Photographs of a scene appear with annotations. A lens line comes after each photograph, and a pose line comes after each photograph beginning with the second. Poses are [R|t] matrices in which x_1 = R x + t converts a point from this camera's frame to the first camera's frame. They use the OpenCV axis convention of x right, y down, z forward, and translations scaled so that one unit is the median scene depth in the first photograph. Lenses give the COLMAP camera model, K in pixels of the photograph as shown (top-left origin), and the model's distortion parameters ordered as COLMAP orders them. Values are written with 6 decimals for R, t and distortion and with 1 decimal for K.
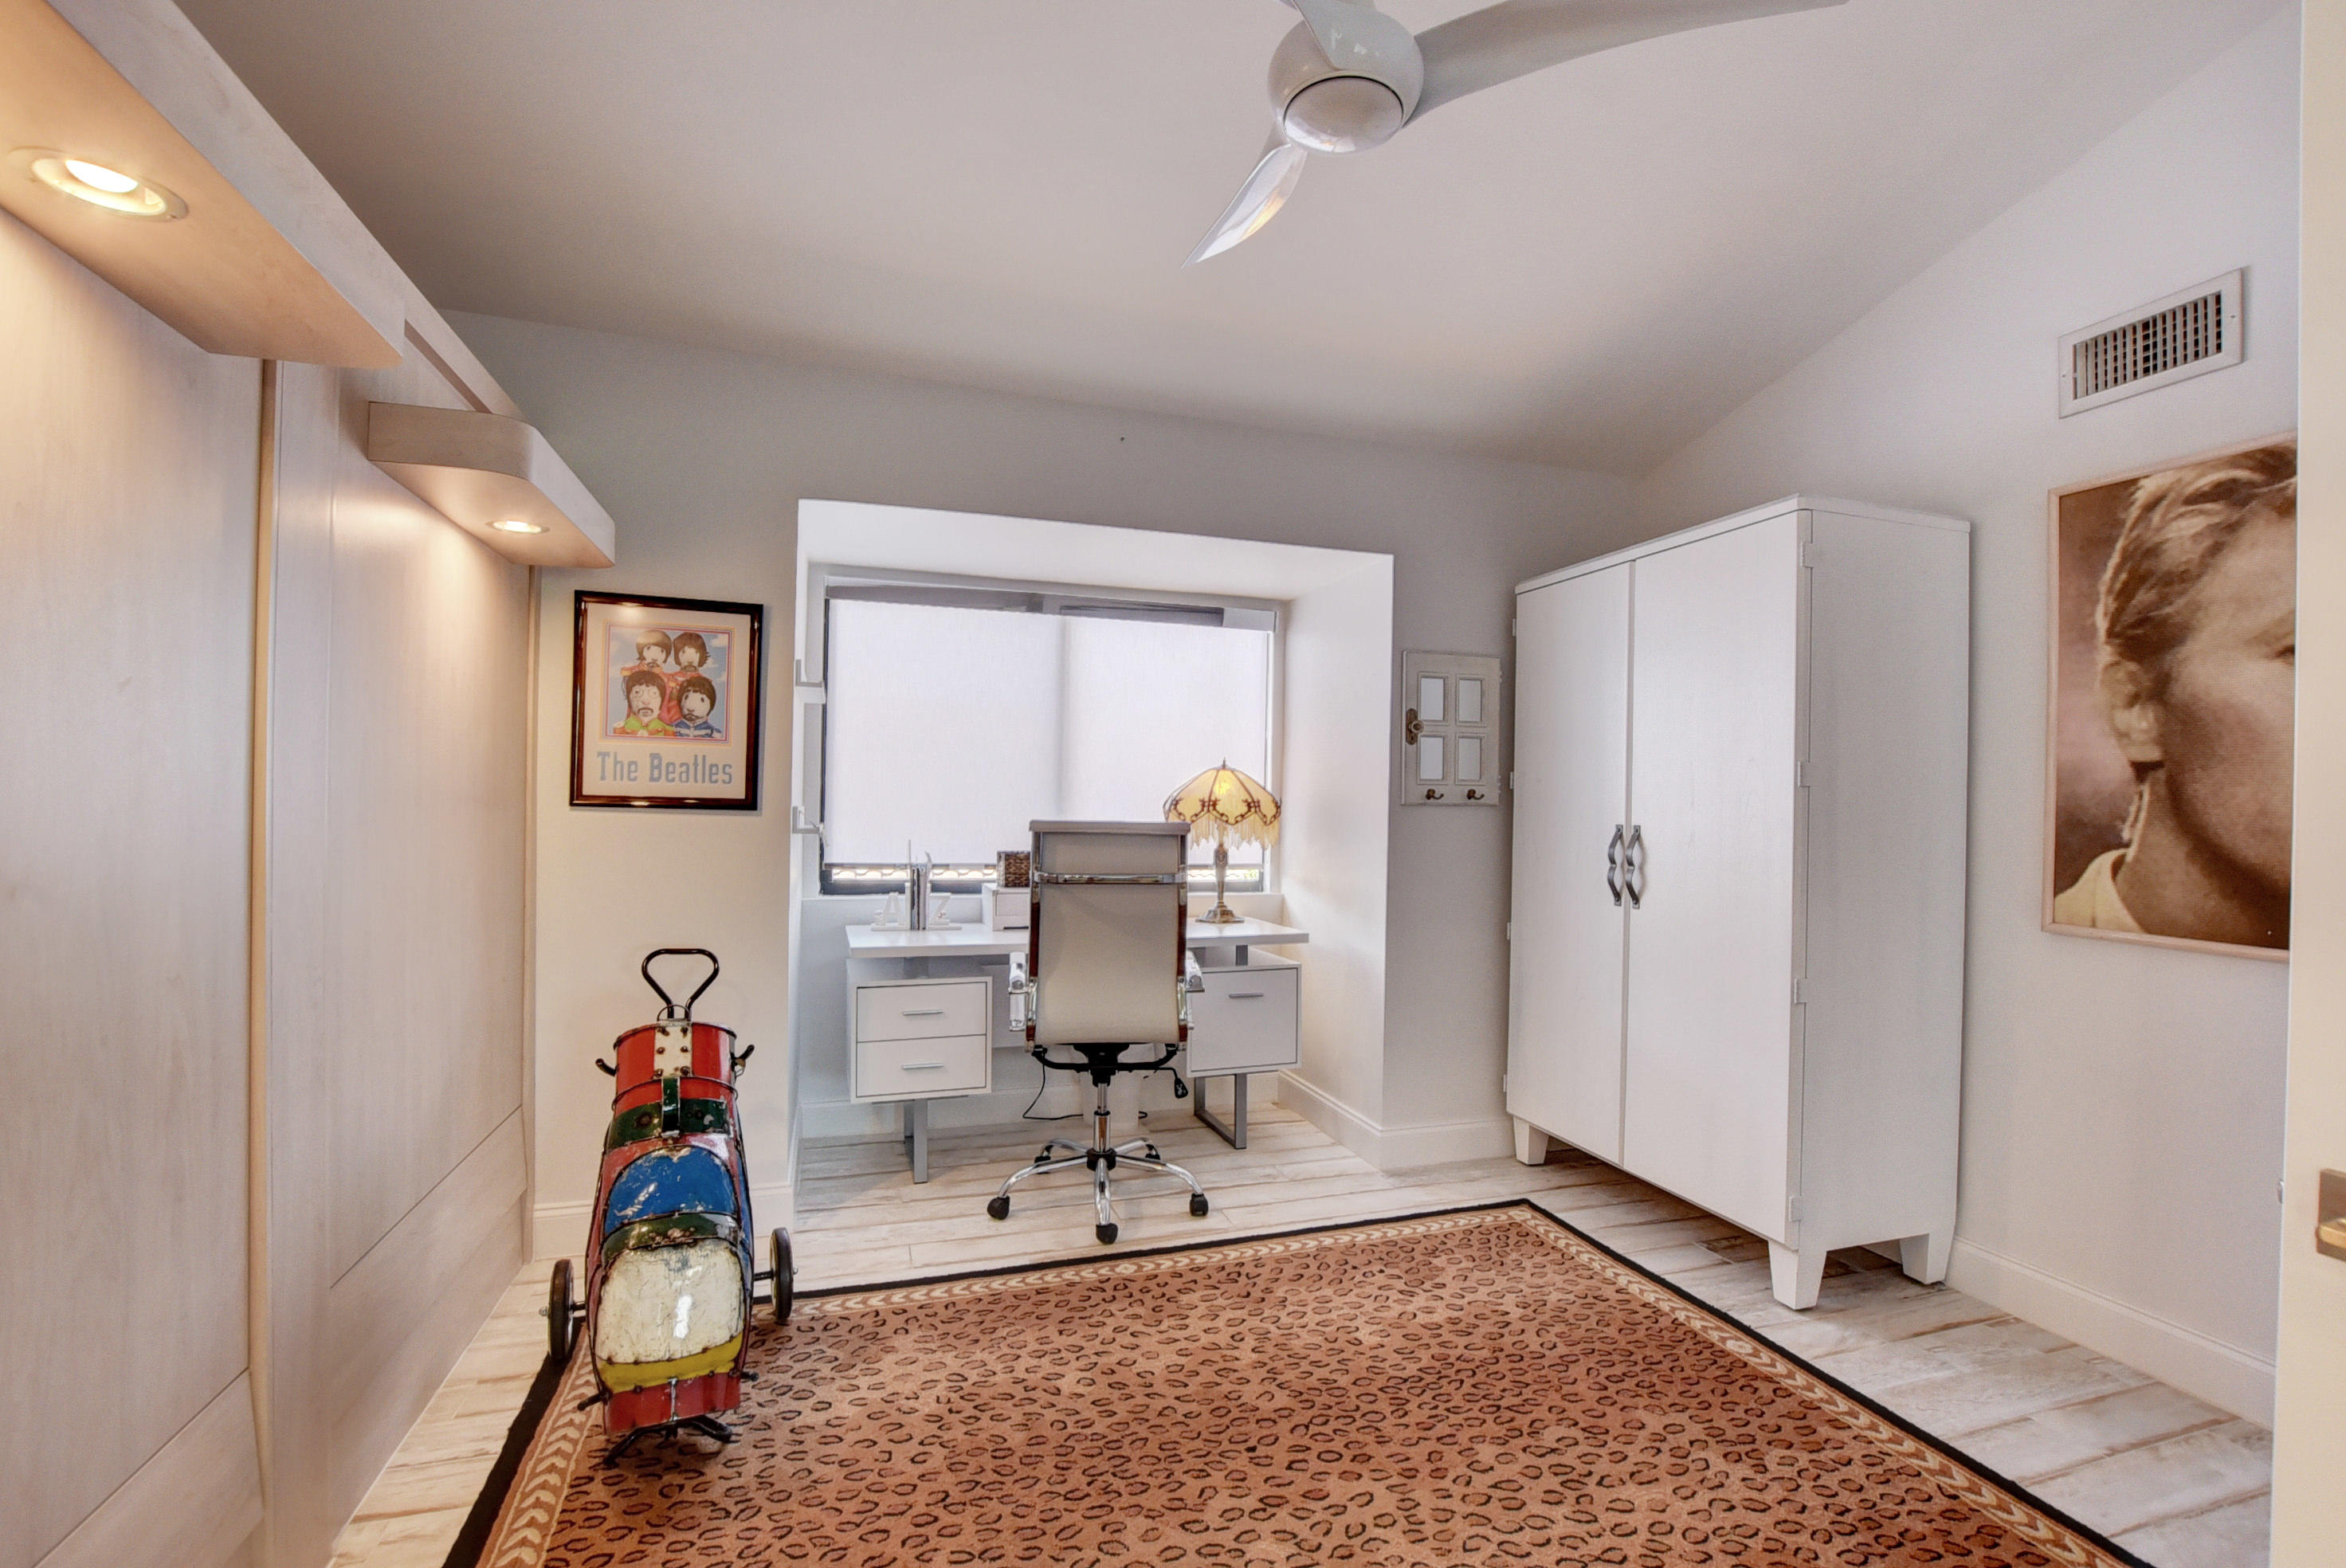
lens RADIAL K [[1033.9, 0, 1176.6], [0, 1033.9, 801.4], [0, 0, 1]] dist [-0.031260, 0.001342]
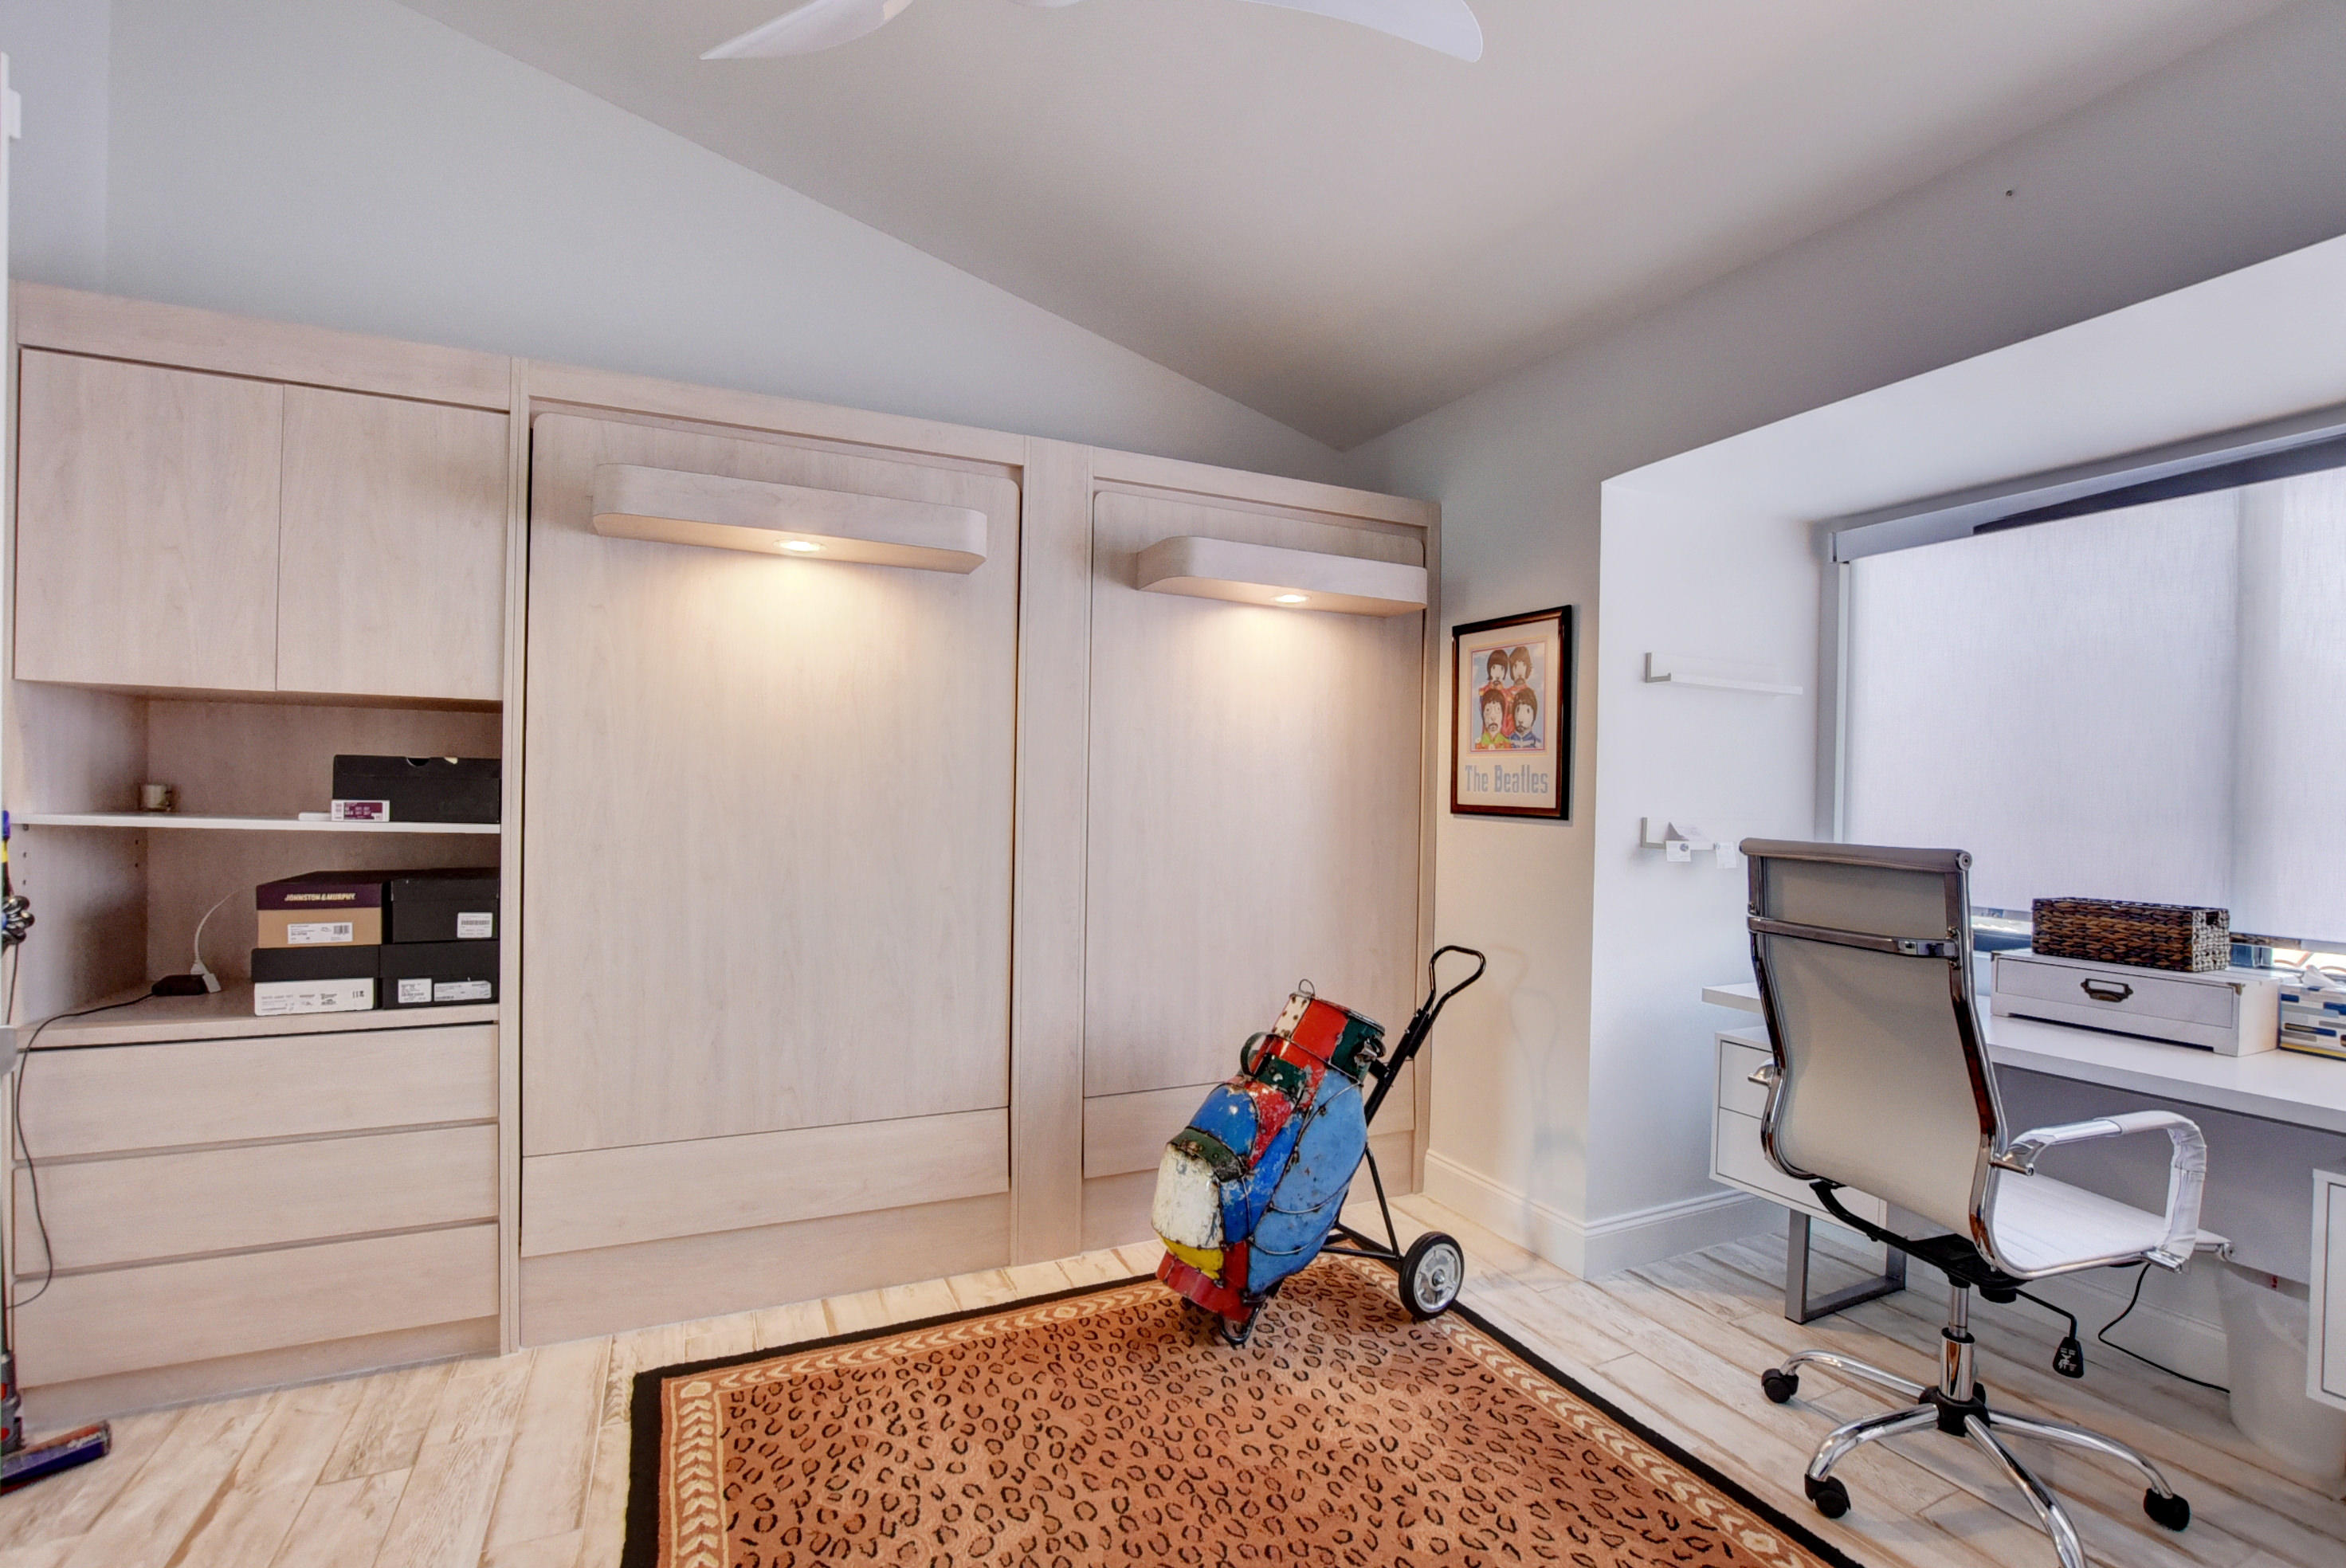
lens RADIAL K [[1033.9, 0, 1176.6], [0, 1033.9, 801.4], [0, 0, 1]] dist [-0.031260, 0.001342]
pose [[0.128172, -0.002745, -0.991748, 0.510190], [-0.016312, 0.999855, -0.004876, 0.001478], [0.991618, 0.016802, 0.128109, 0.531871]]
